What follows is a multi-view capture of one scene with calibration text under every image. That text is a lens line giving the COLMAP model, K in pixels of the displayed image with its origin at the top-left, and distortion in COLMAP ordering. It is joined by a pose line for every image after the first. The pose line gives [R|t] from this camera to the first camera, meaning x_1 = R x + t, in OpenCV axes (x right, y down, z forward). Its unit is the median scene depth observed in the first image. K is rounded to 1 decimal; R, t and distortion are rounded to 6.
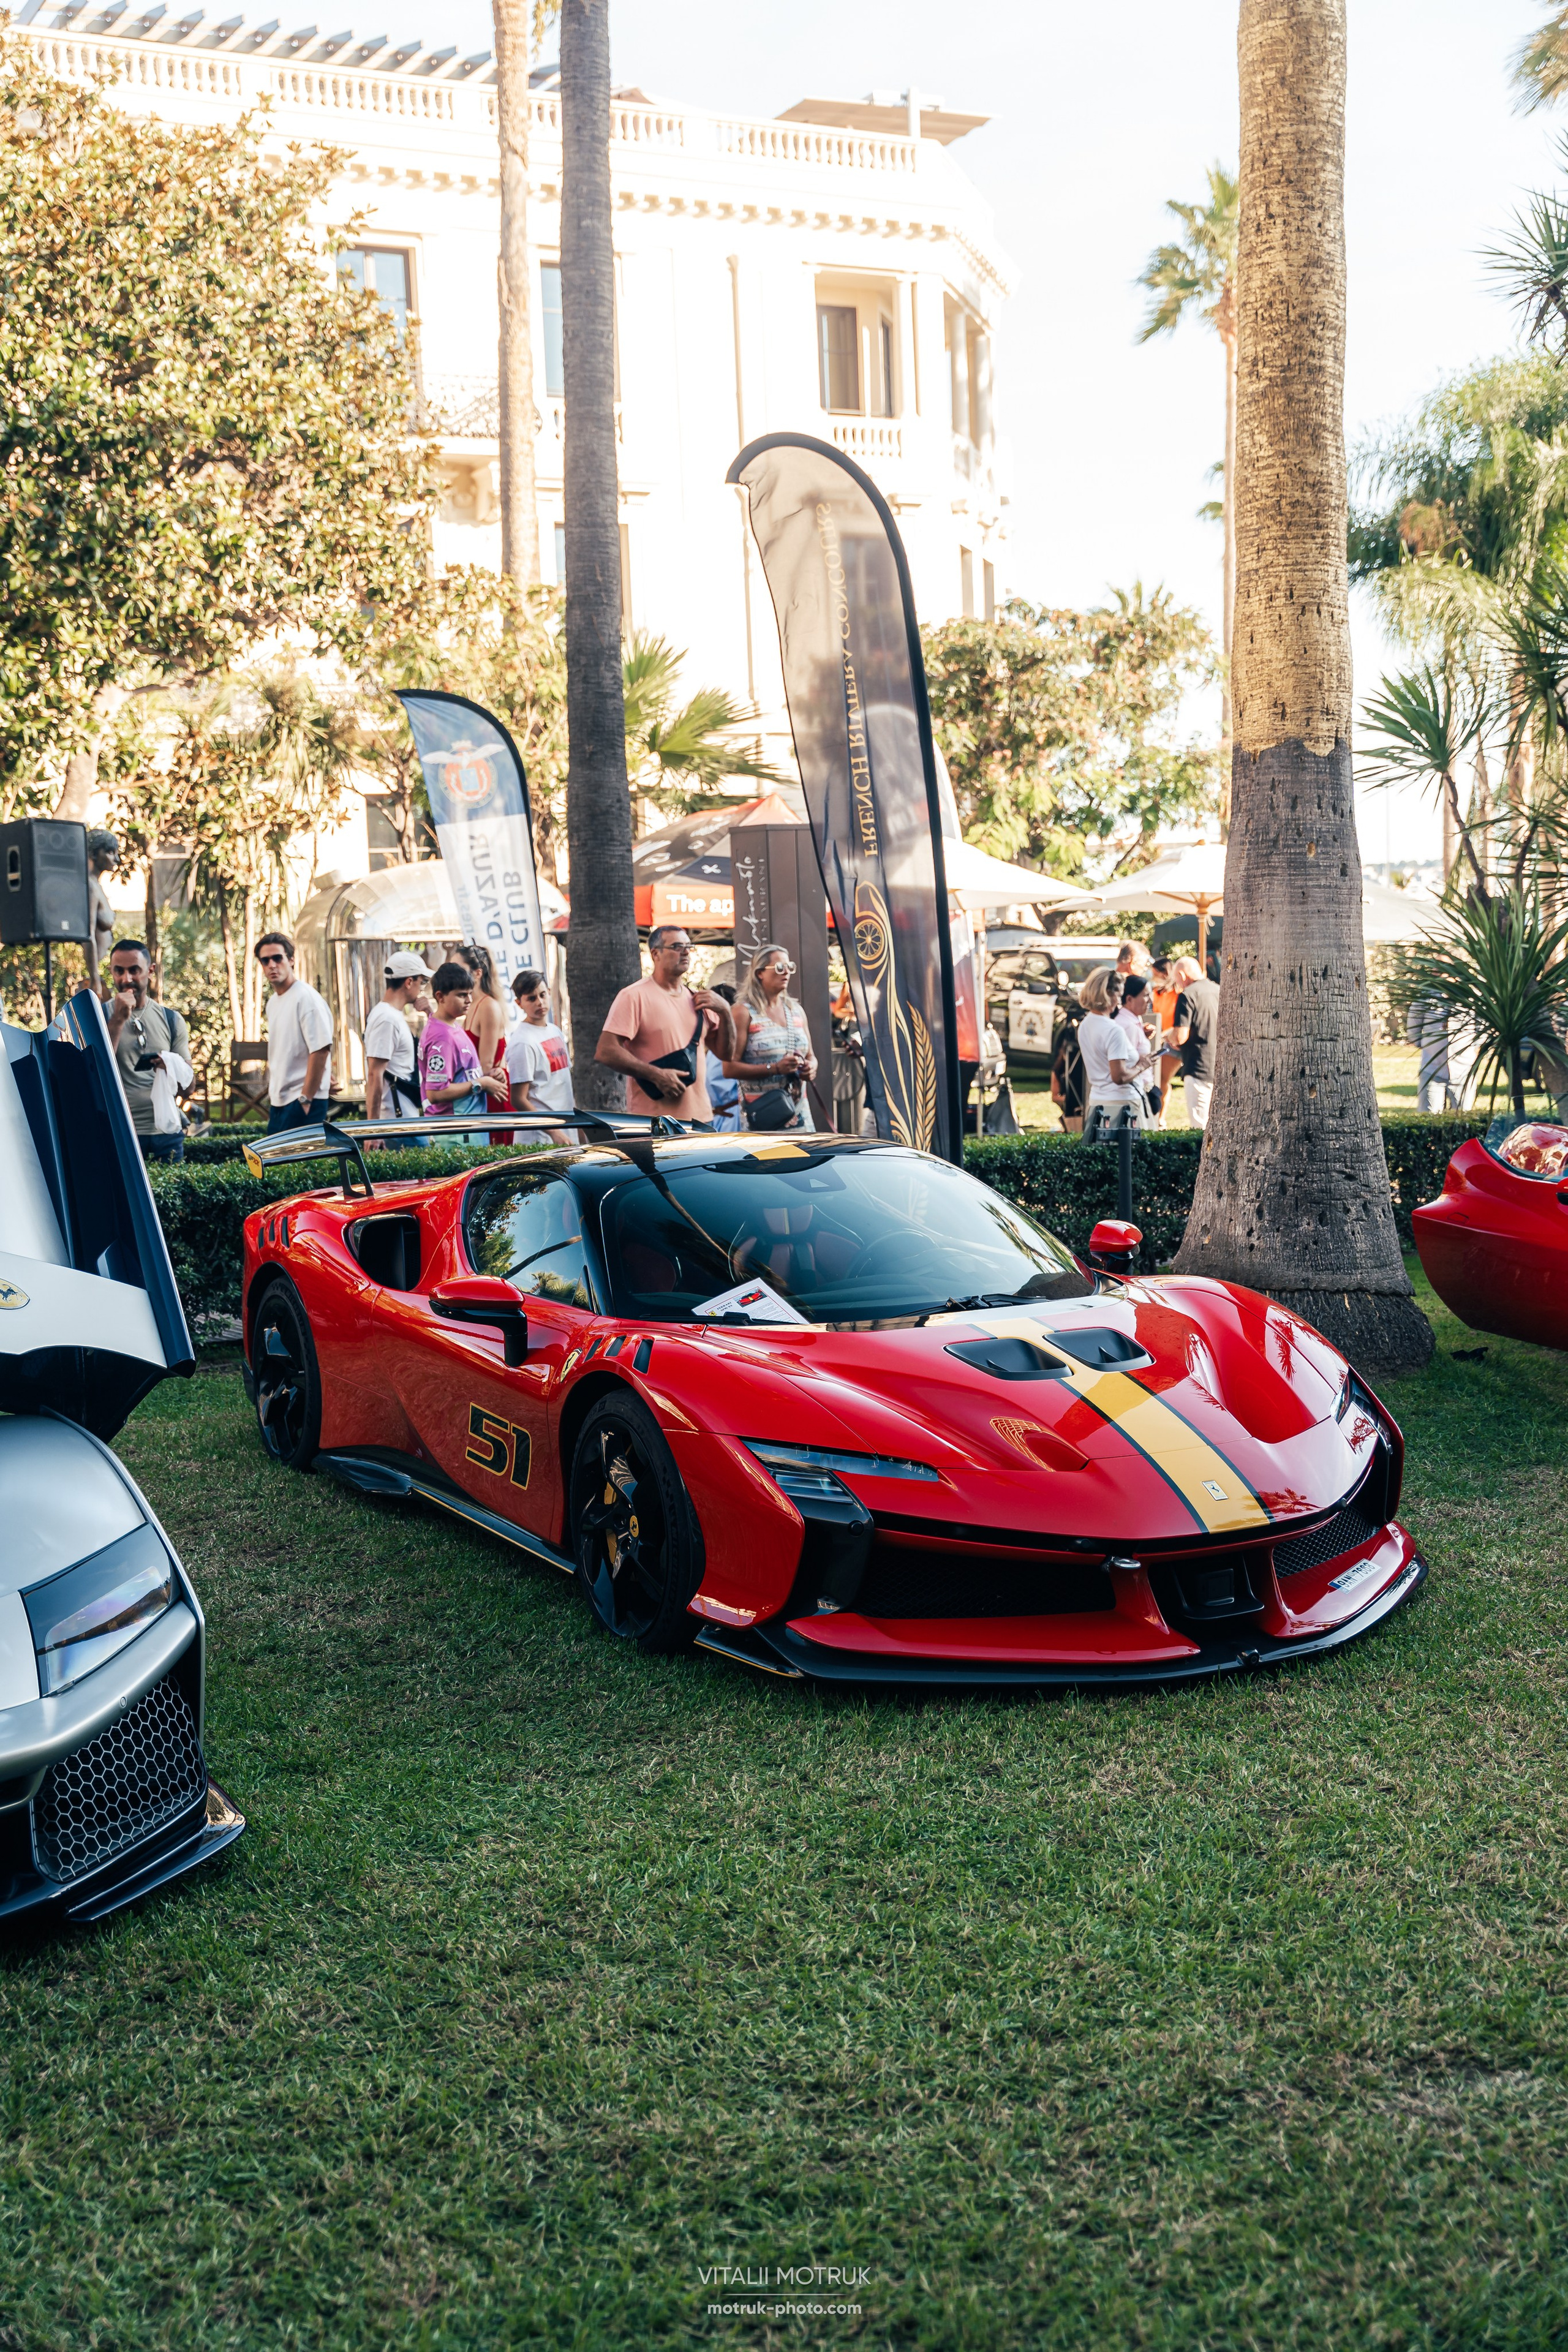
lens RADIAL K [[2647.9, 0, 799.3], [0, 2647.9, 1176.9], [0, 0, 1]] dist [0.007947, 0.000000]
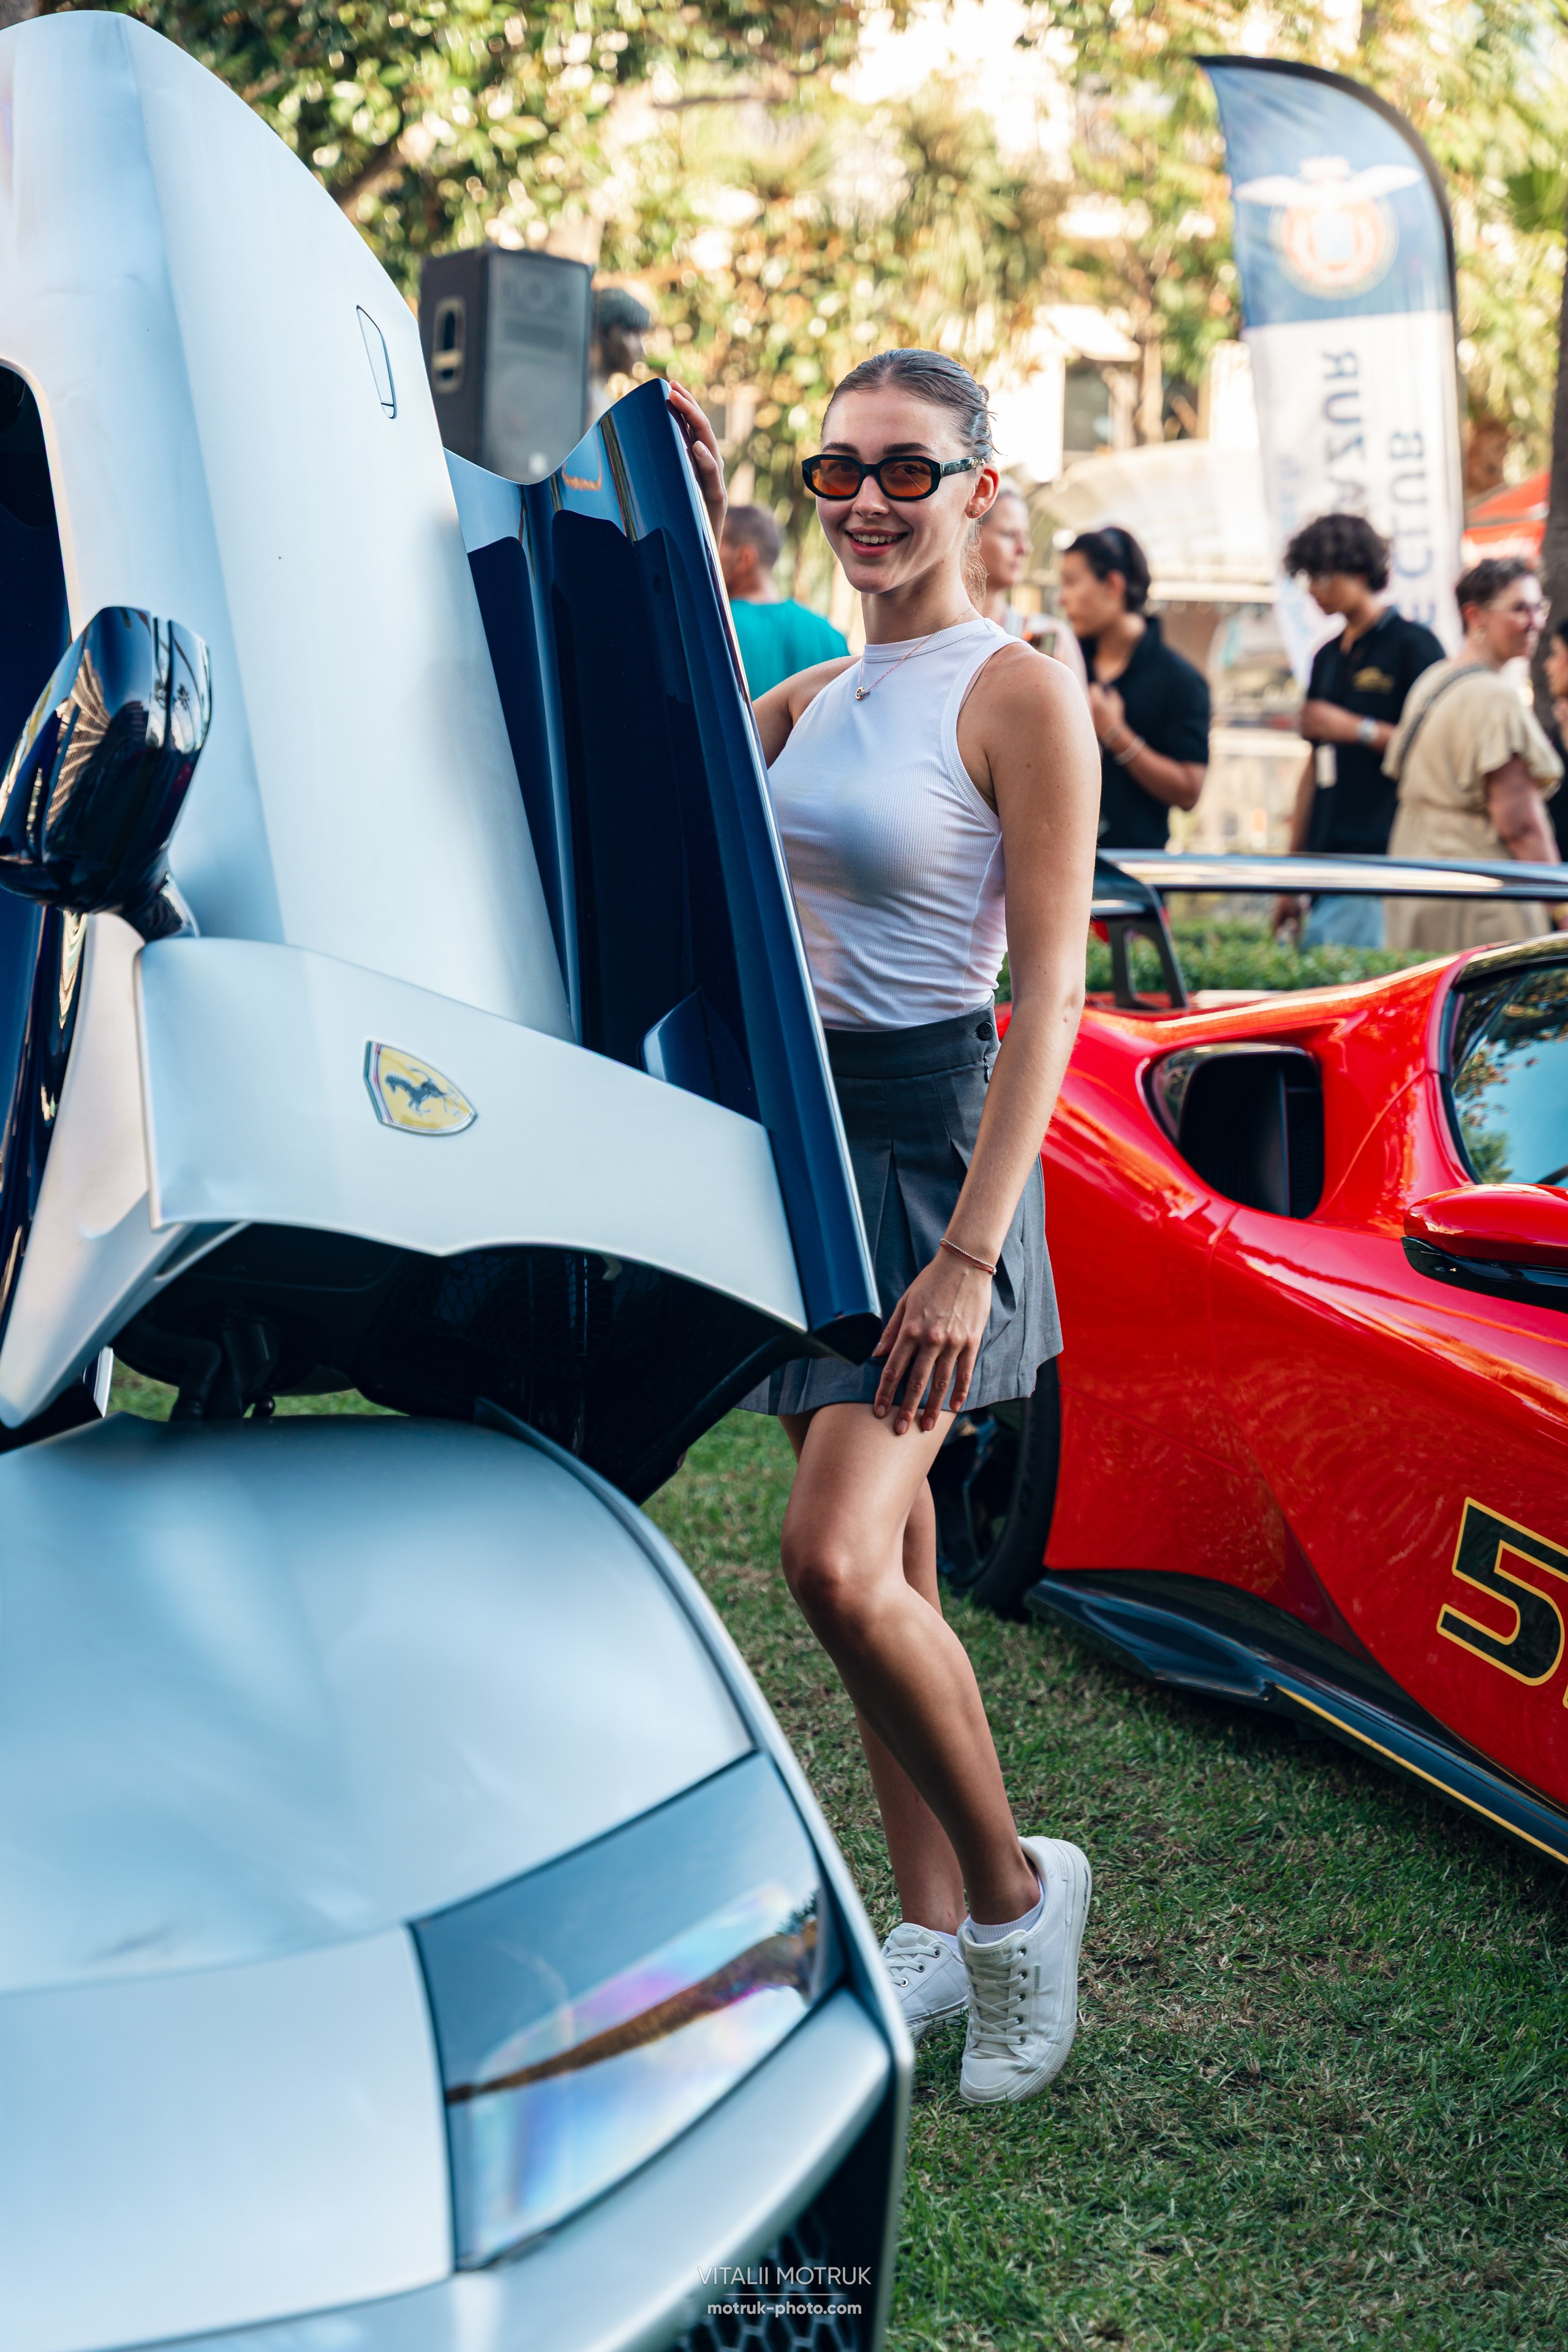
lens RADIAL K [[4744.7, 0, 780.1], [0, 4744.7, 1173.6], [0, 0, 1]] dist [-0.019868, 0.000000]
pose [[0.976322, 0.082712, -0.199886, -0.073812], [-0.079599, 0.996548, 0.023574, 0.023082], [0.201146, -0.007105, 0.979535, 0.228063]]
